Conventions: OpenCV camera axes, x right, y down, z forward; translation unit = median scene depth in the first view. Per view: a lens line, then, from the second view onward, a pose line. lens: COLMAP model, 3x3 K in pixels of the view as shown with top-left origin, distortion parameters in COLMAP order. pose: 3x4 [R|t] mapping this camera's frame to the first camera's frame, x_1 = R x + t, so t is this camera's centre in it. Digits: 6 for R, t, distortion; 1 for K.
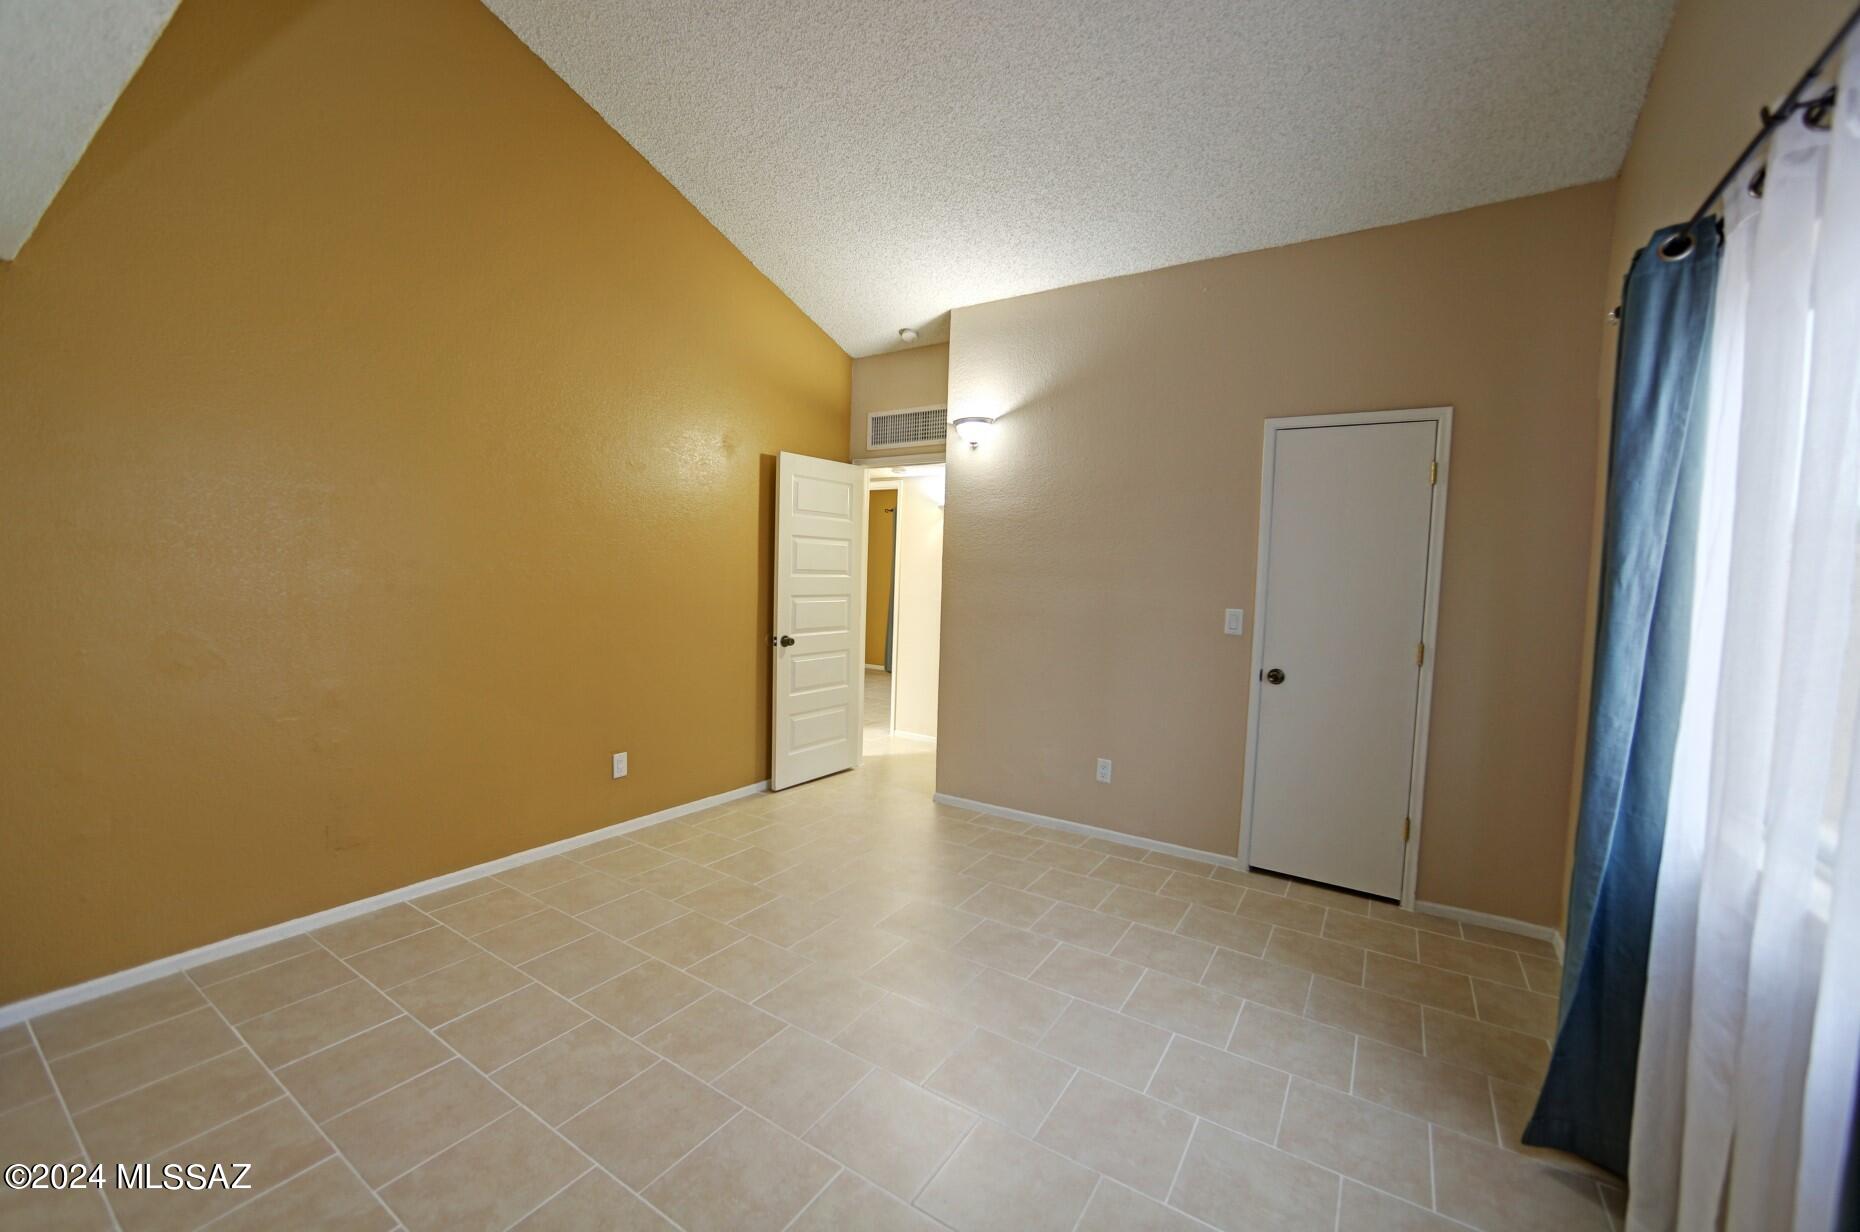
lens RADIAL K [[741.3, 0, 923.1], [0, 741.3, 610.6], [0, 0, 1]] dist [-0.035971, 0.015282]
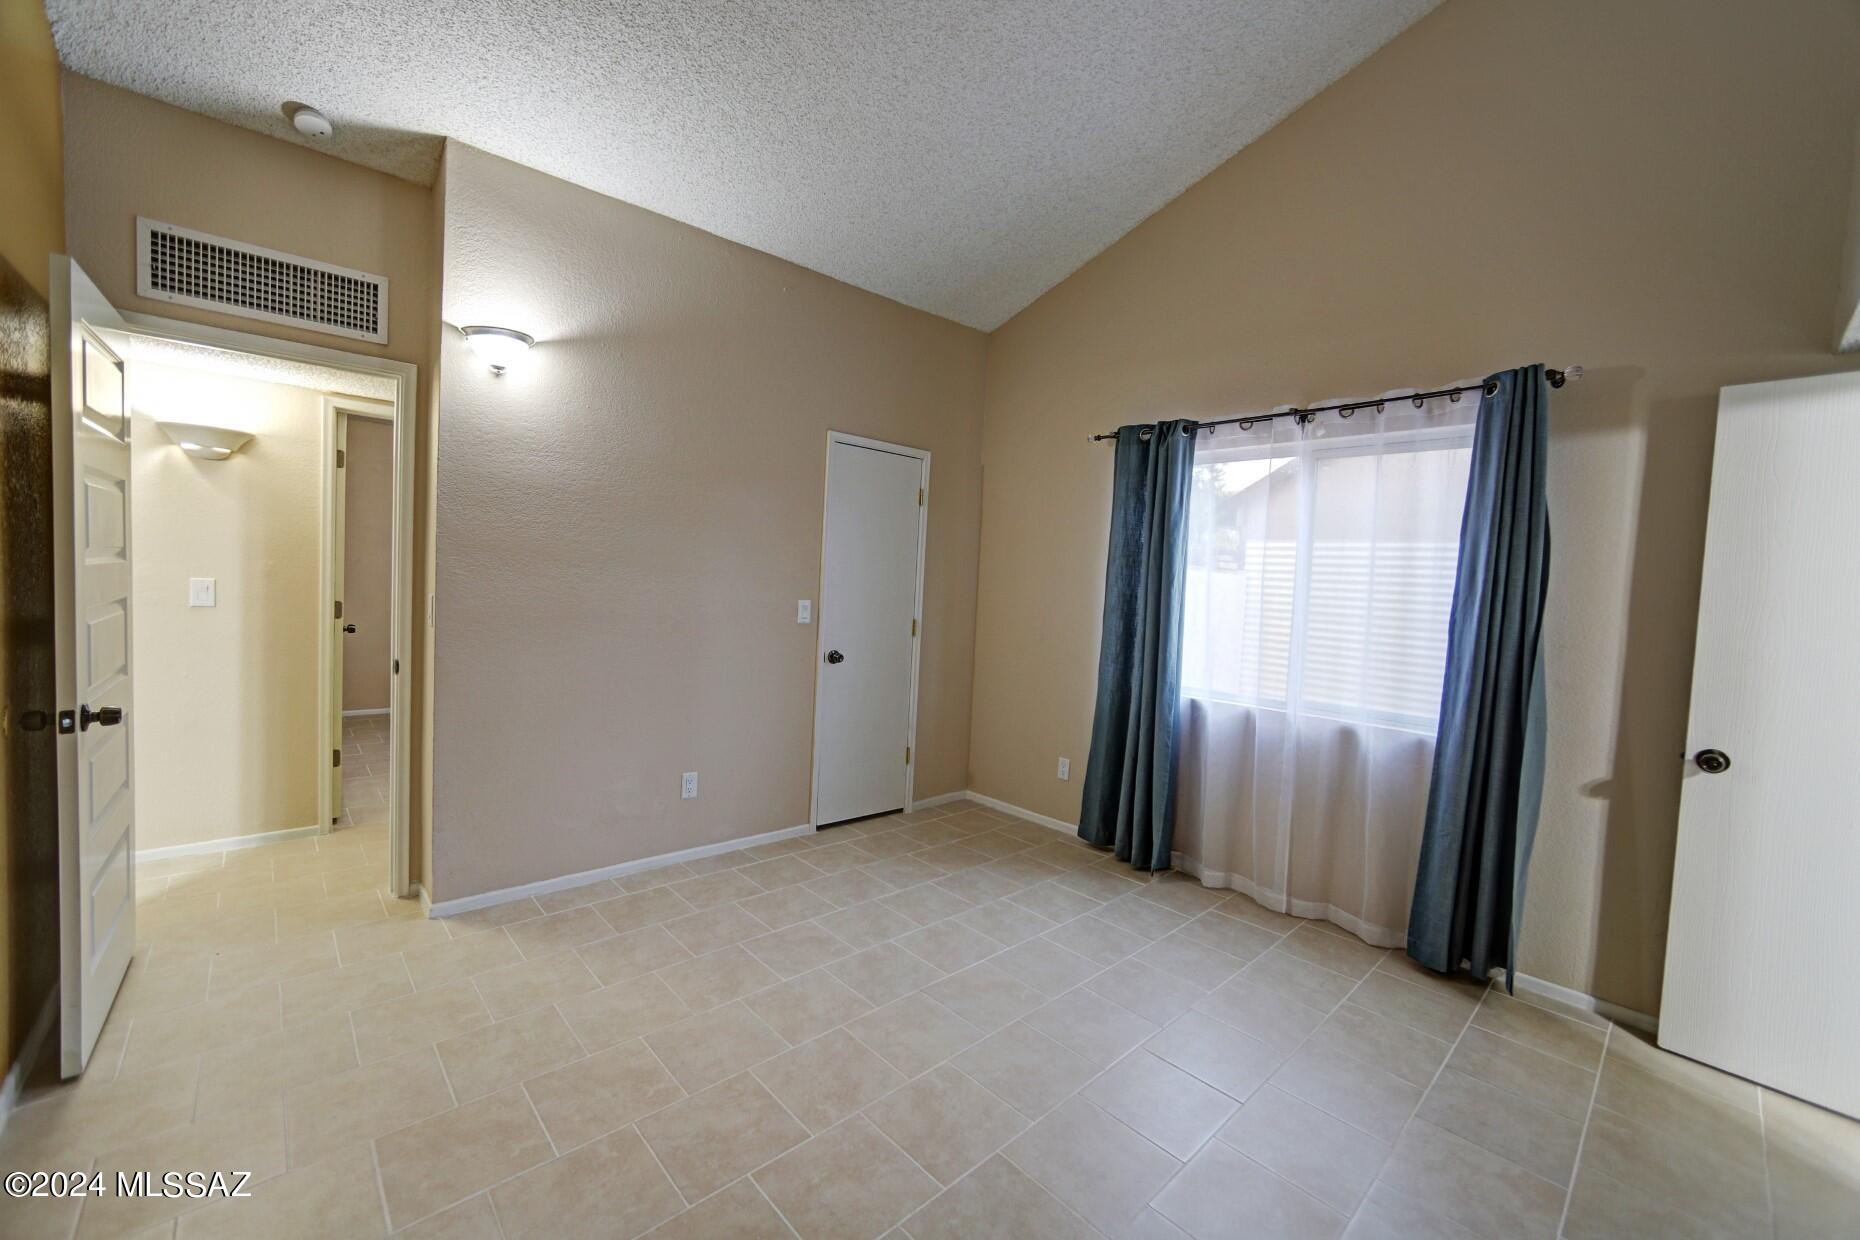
lens RADIAL K [[741.3, 0, 923.1], [0, 741.3, 614.6], [0, 0, 1]] dist [-0.035971, 0.015282]
pose [[0.252770, -0.066959, 0.965207, -0.665923], [0.011316, 0.997739, 0.066252, -0.057439], [-0.967460, -0.005825, 0.252956, 0.623823]]
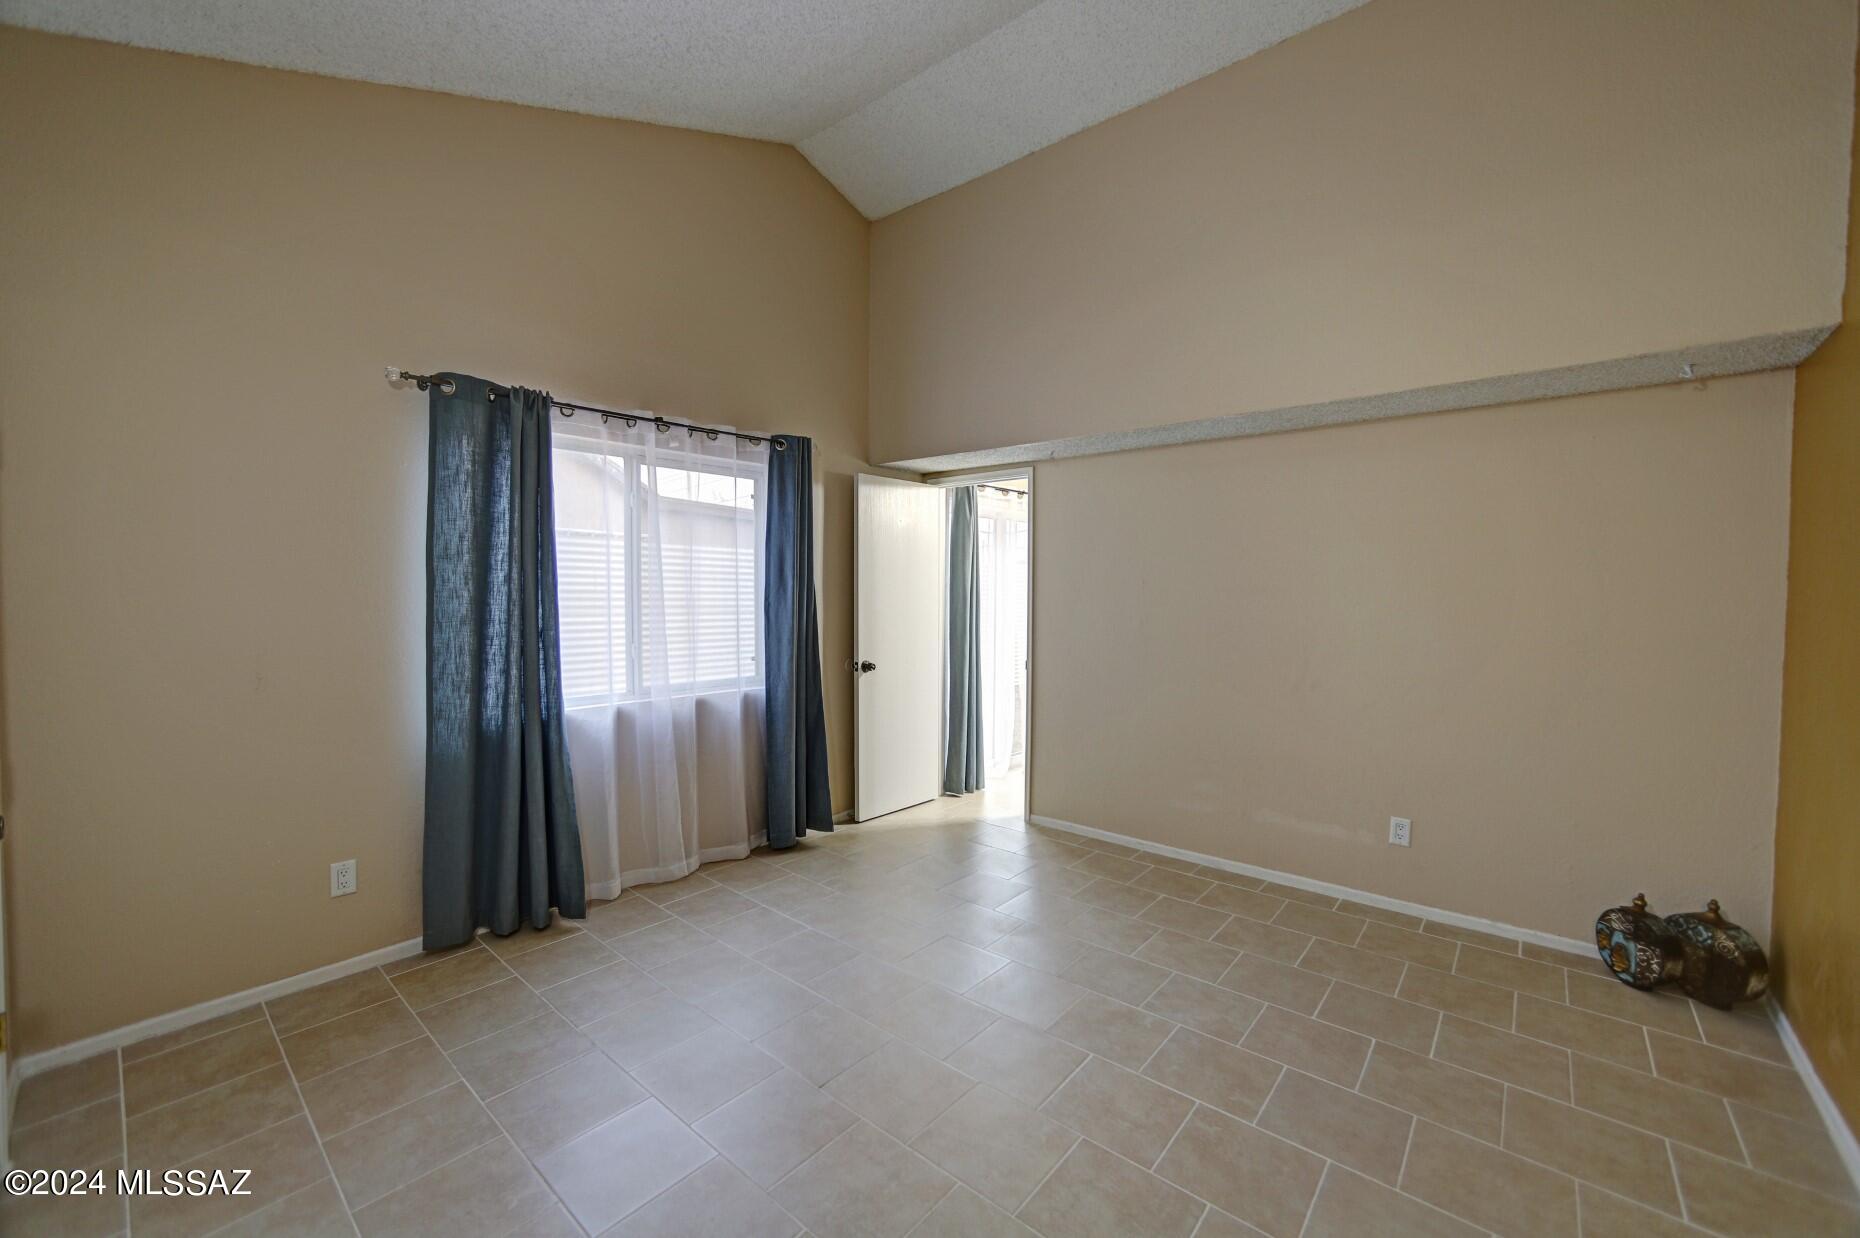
lens RADIAL K [[741.3, 0, 923.1], [0, 741.3, 613.6], [0, 0, 1]] dist [-0.035971, 0.015282]
pose [[-0.989507, -0.040384, 0.138729, -0.094286], [-0.028350, 0.995748, 0.087646, -0.085349], [-0.141678, 0.082793, -0.986444, 1.427662]]
